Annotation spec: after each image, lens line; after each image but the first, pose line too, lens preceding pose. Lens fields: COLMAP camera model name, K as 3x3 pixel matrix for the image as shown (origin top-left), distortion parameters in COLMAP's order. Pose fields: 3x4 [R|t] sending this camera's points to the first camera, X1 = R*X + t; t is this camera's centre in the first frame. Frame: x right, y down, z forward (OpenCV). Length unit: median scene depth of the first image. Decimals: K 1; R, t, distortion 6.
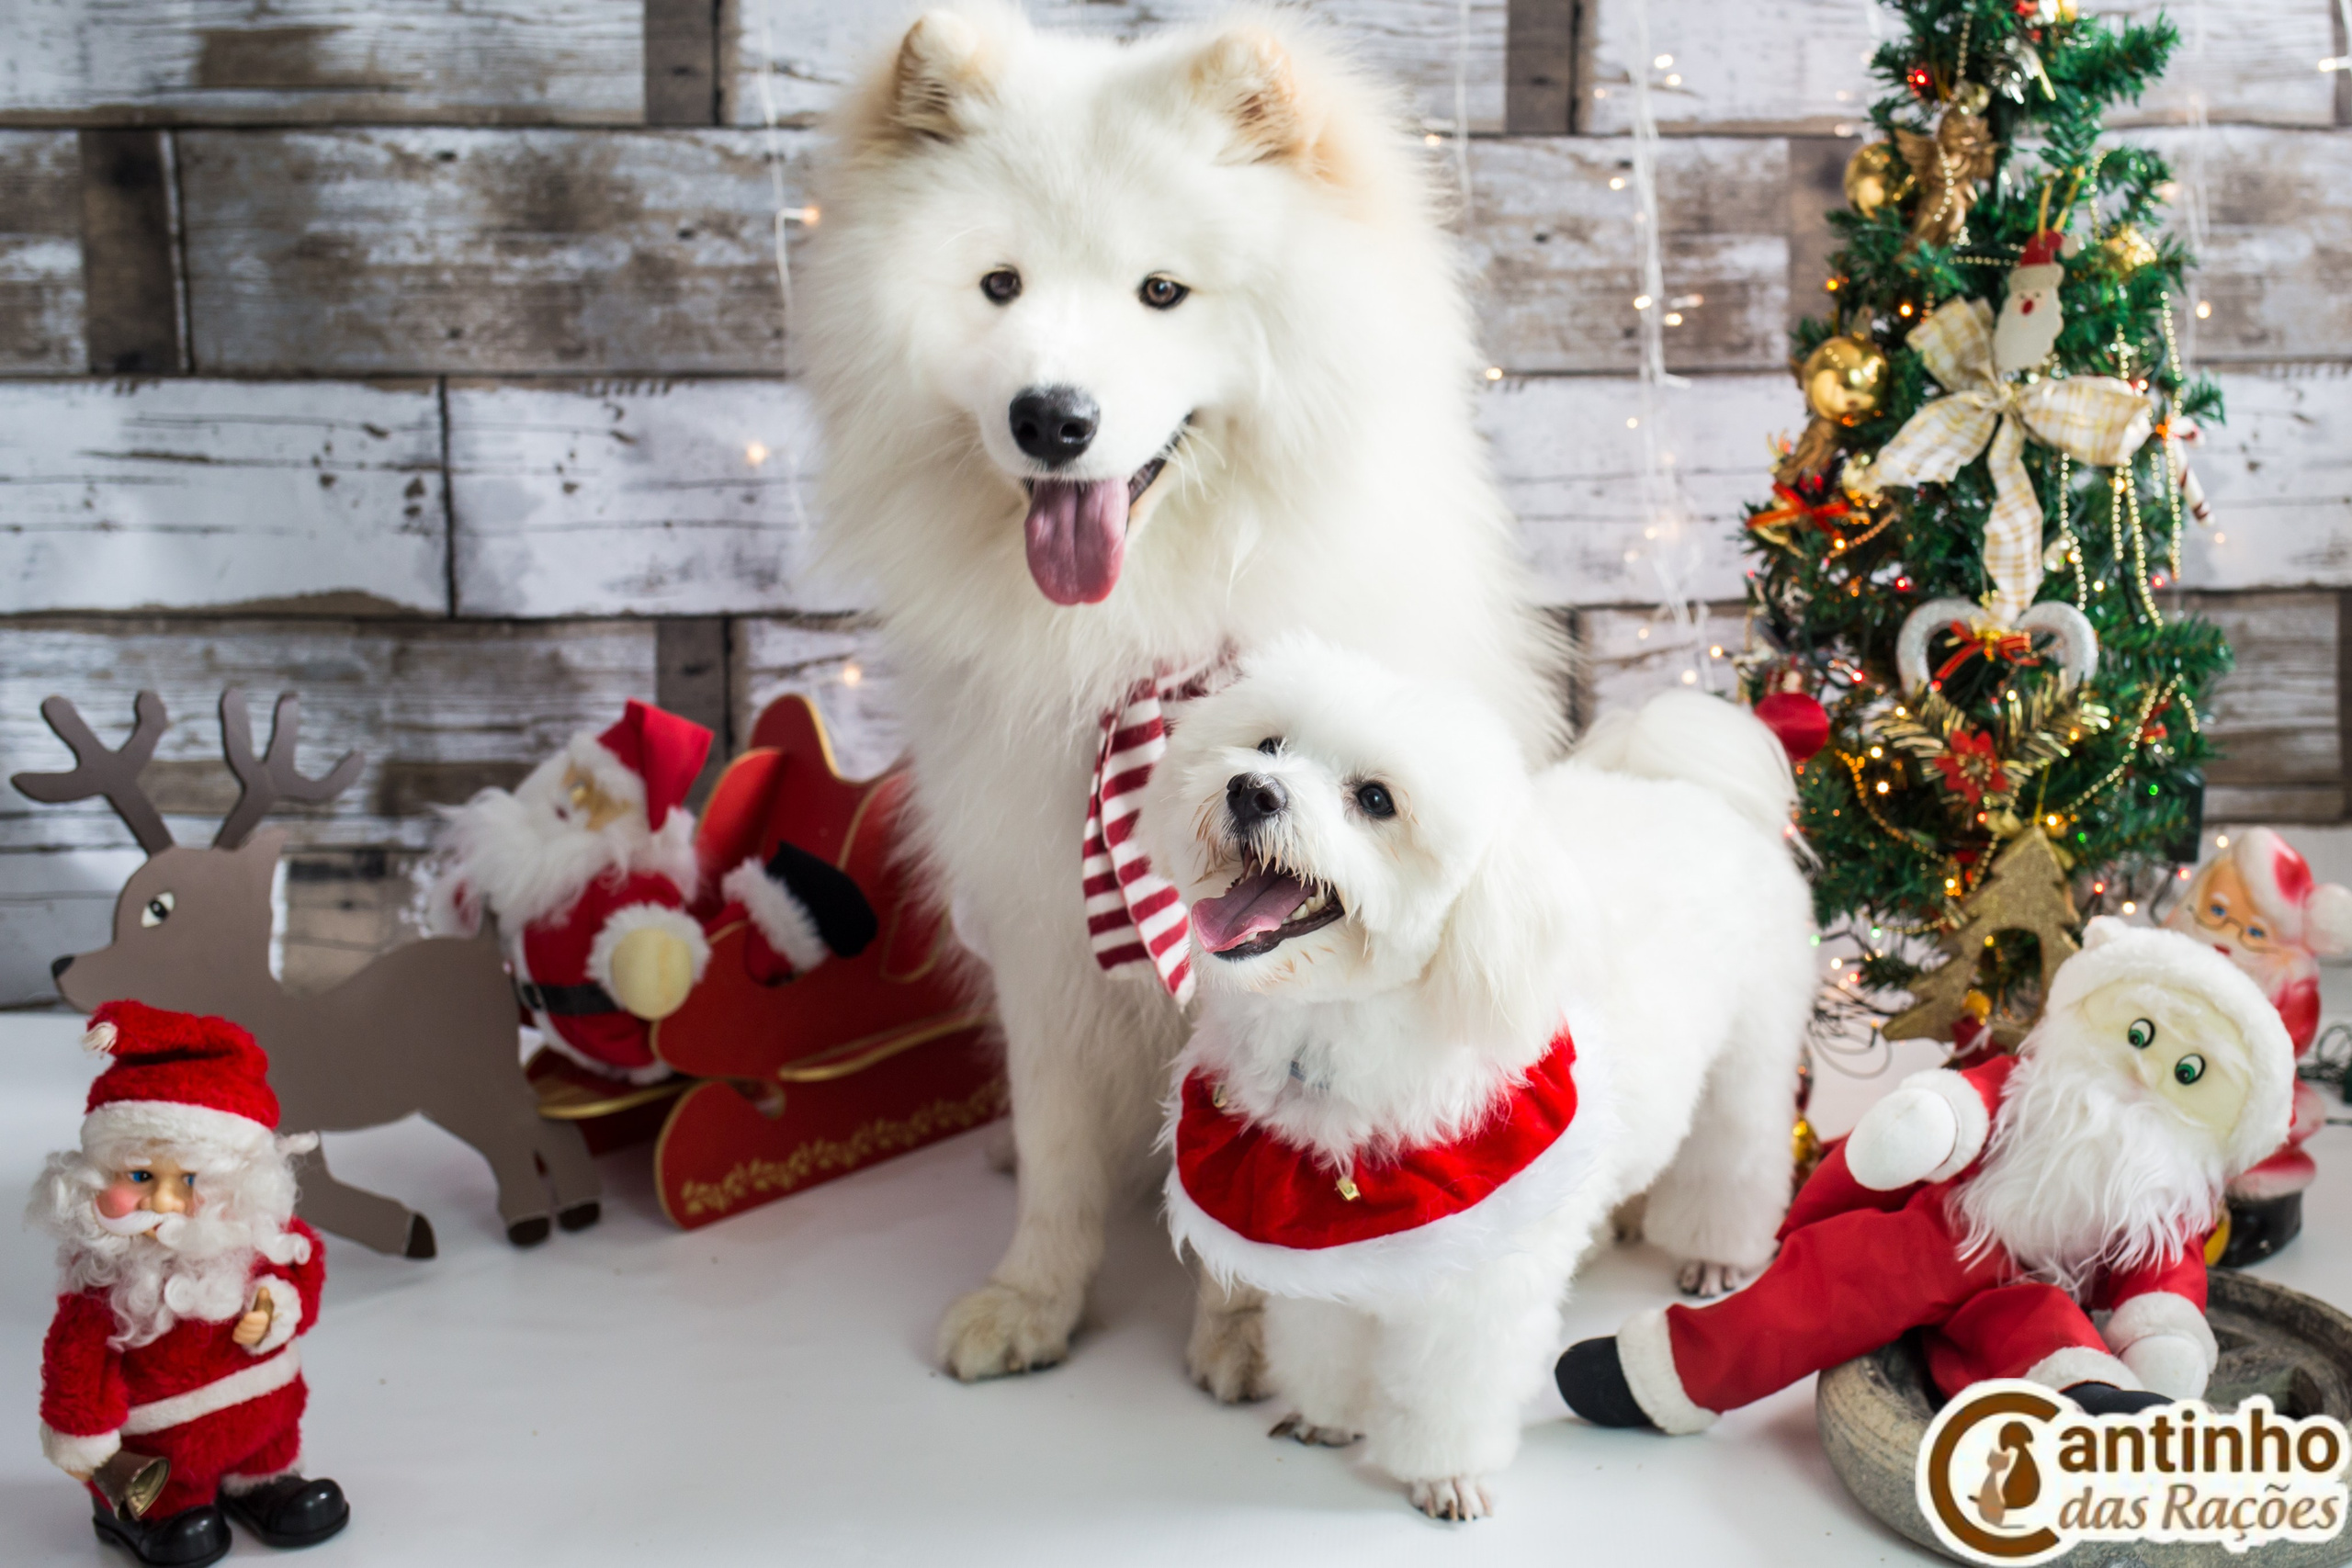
lens RADIAL K [[2778.9, 0, 1369.5], [0, 2778.9, 784.5], [0, 0, 1]] dist [-0.060618, -0.006047]
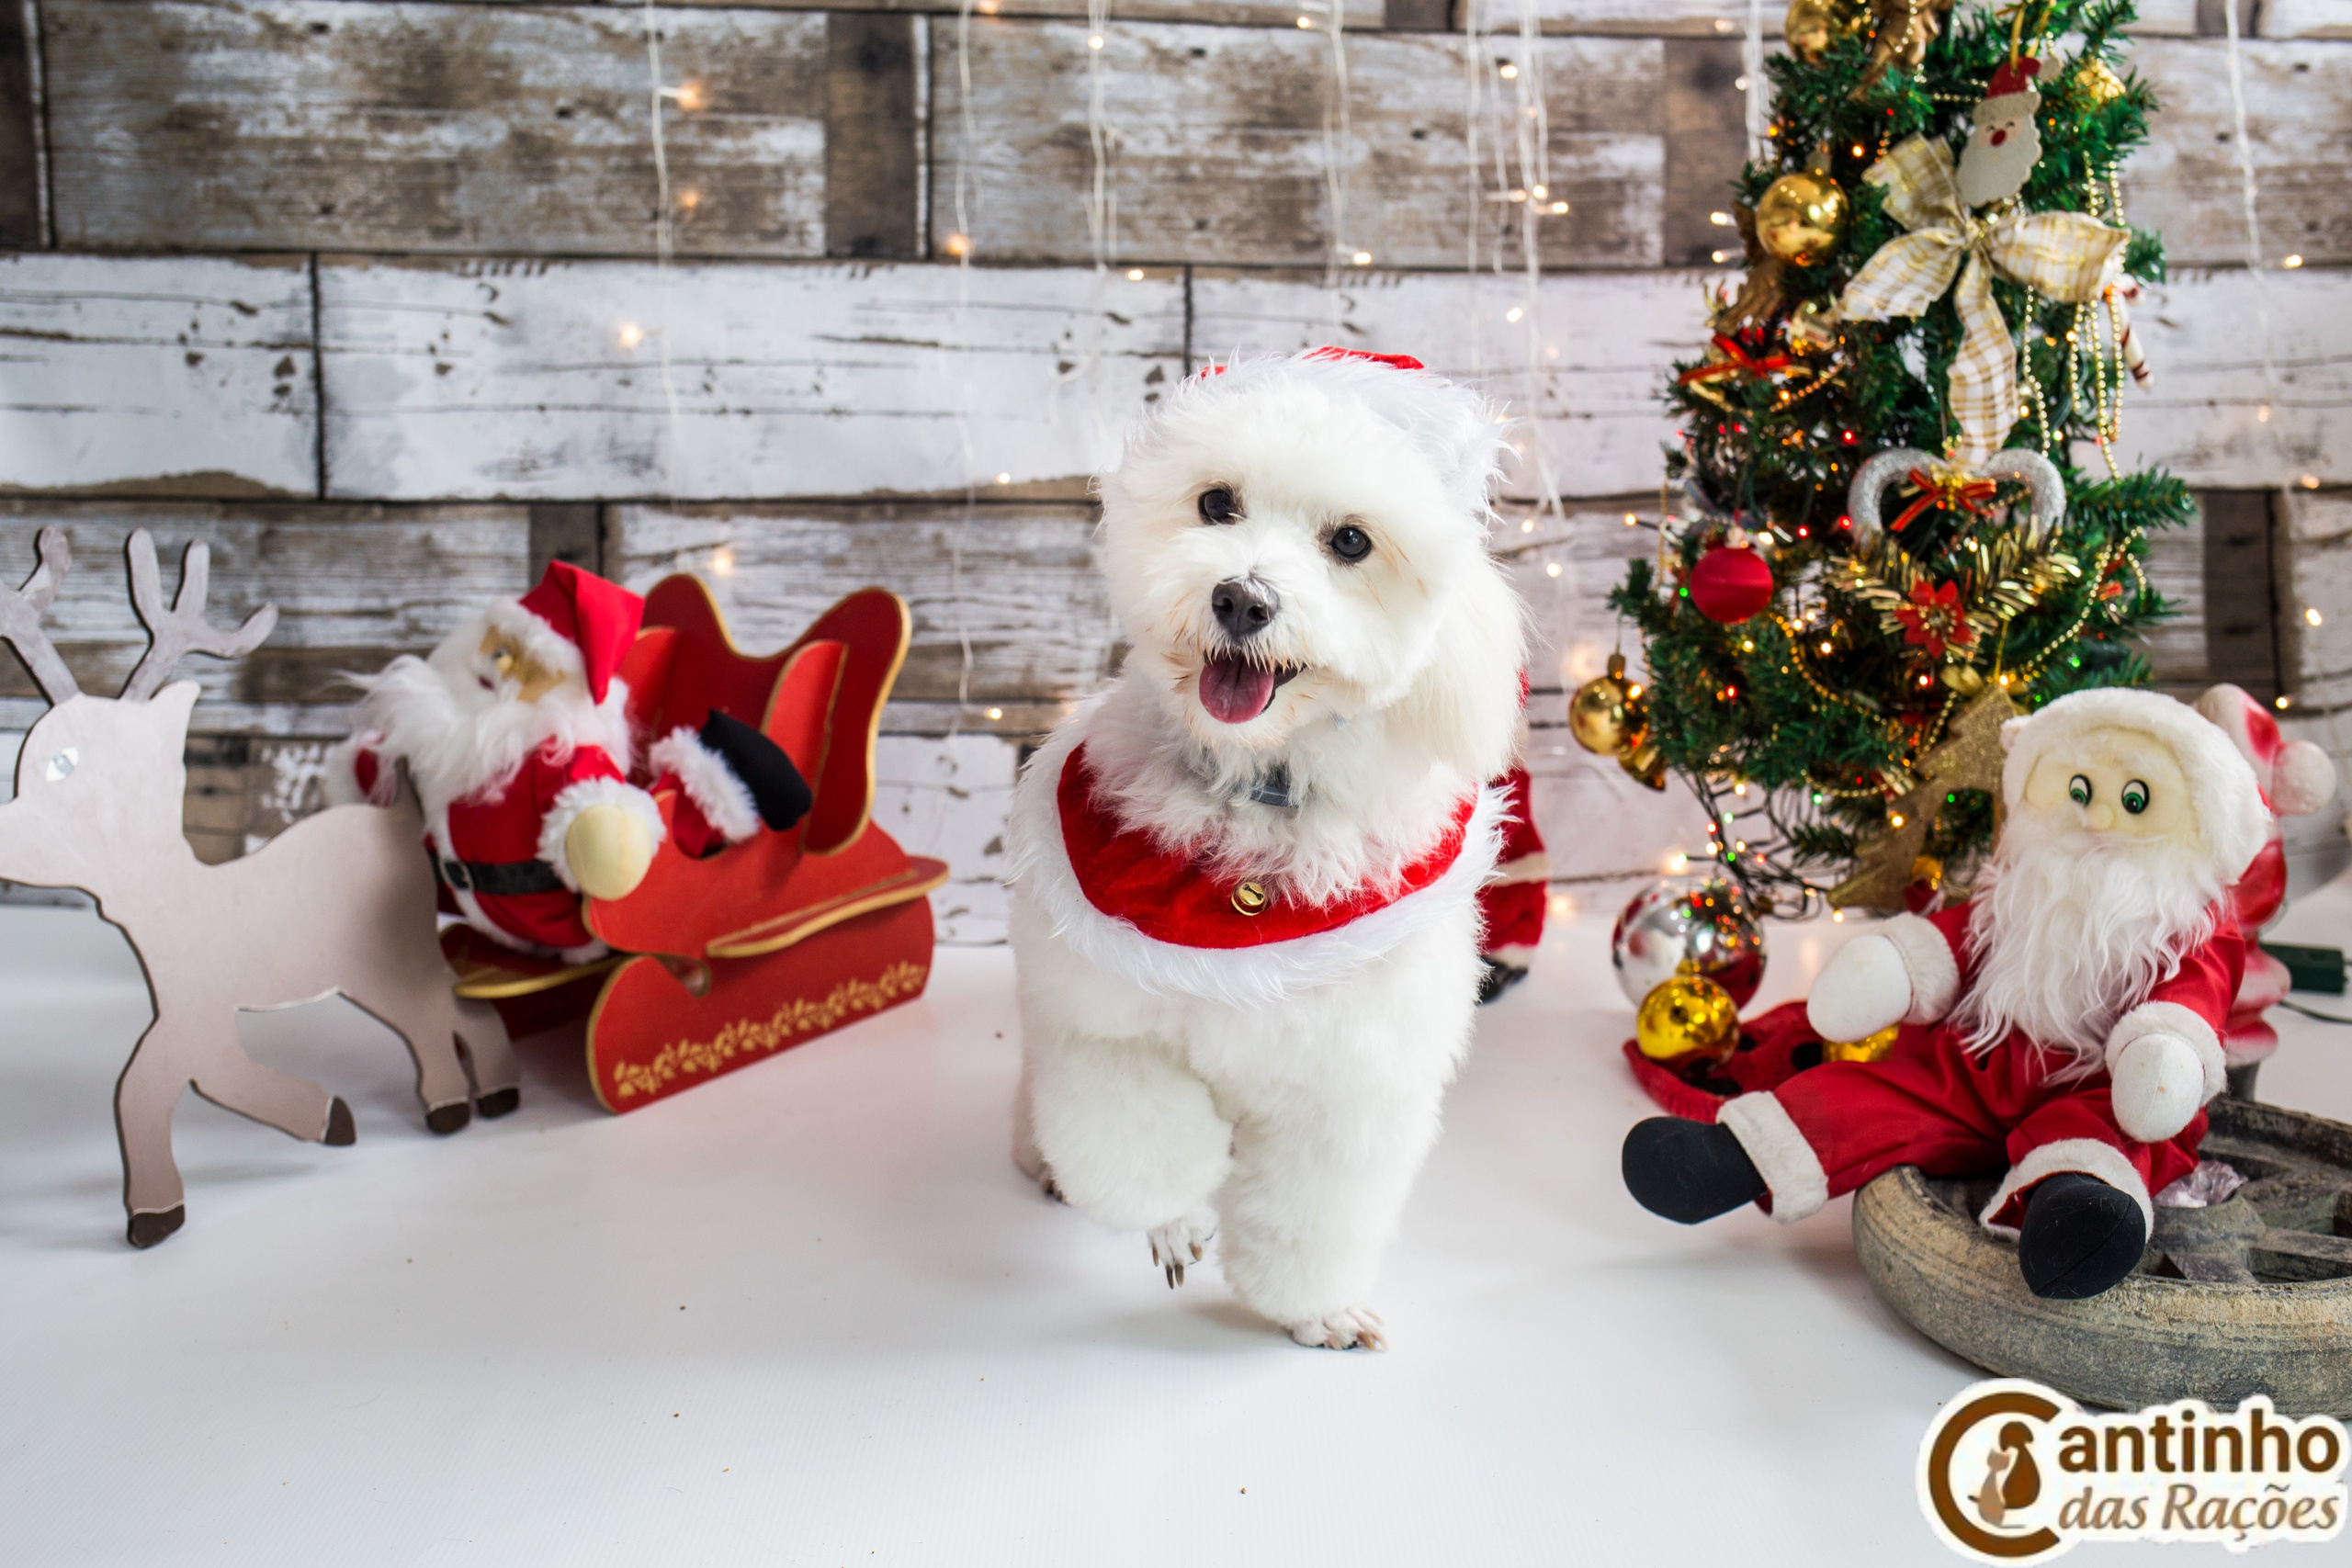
lens RADIAL K [[2468.9, 0, 1172.9], [0, 2468.9, 783.2], [0, 0, 1]] dist [-0.065547, 0.030169]
pose [[0.999604, 0.003658, 0.027893, -0.062778], [-0.003697, 0.999992, 0.001364, 0.045253], [-0.027887, -0.001466, 0.999610, 0.140468]]
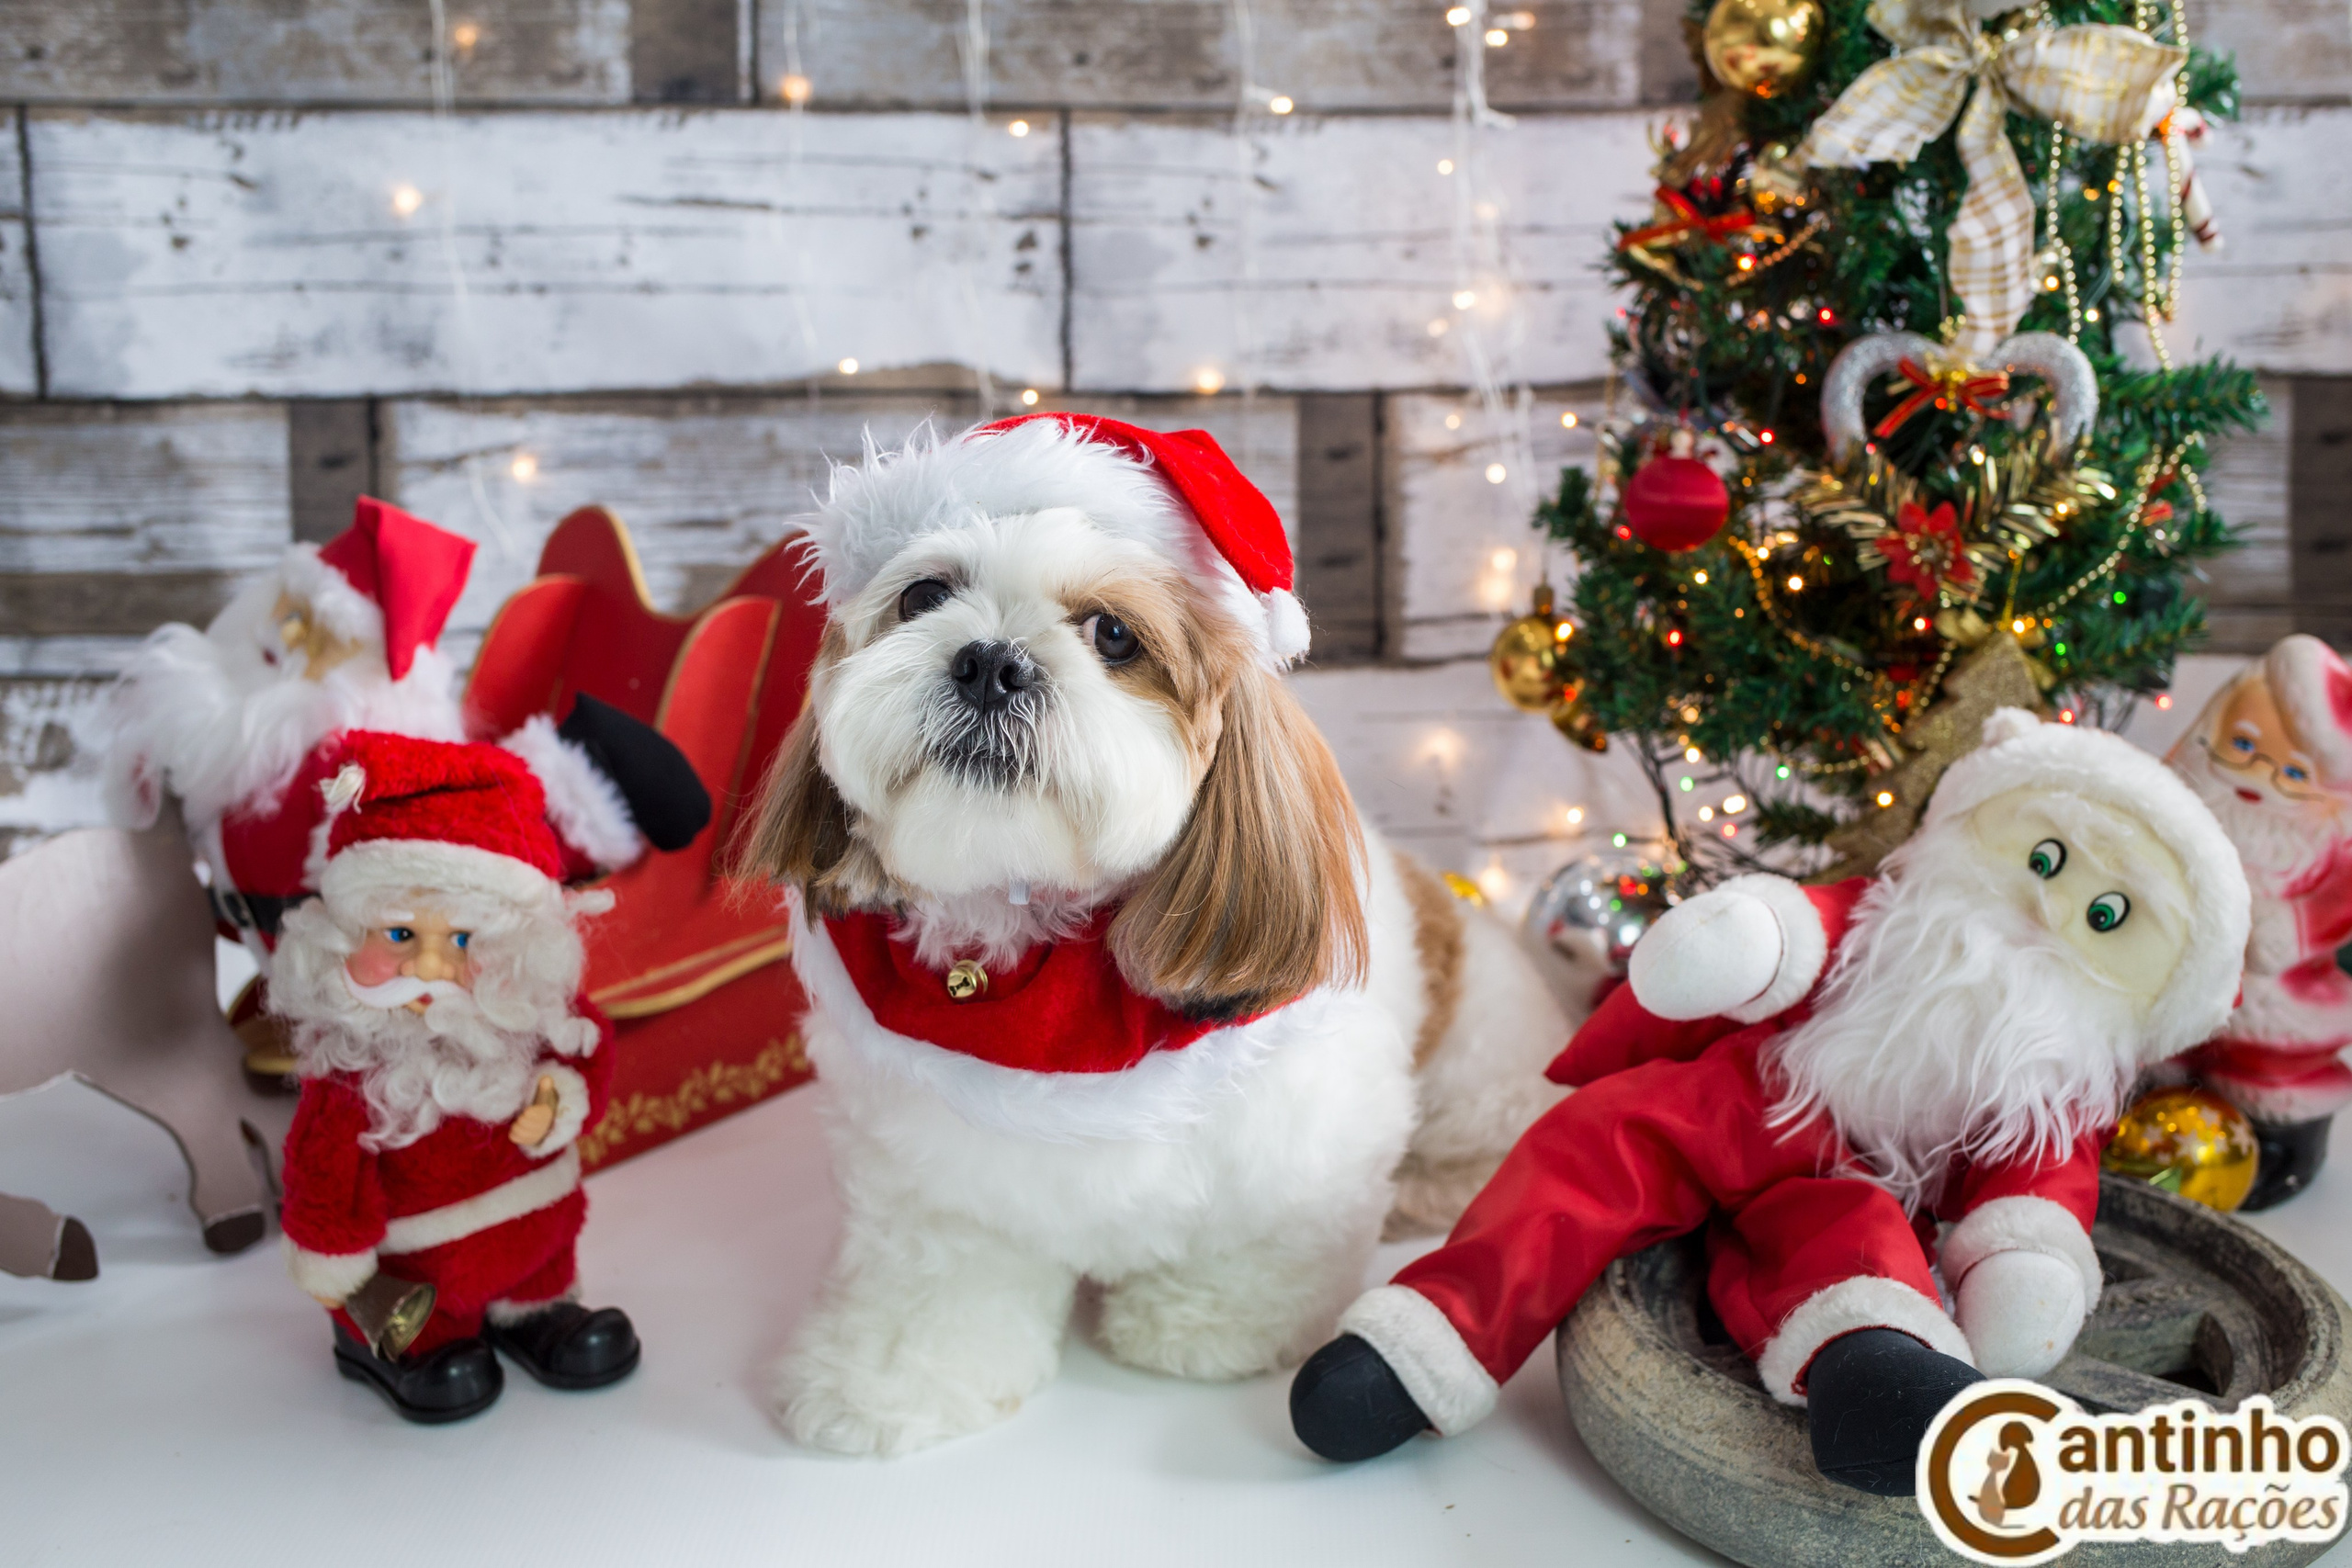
lens RADIAL K [[2546.0, 0, 1136.1], [0, 2546.0, 799.7], [0, 0, 1]] dist [-0.065253, 0.033027]
pose [[0.999967, 0.002565, -0.007666, 0.007026], [-0.002122, 0.998356, 0.057274, 0.019898], [0.007800, -0.057255, 0.998329, 0.275529]]
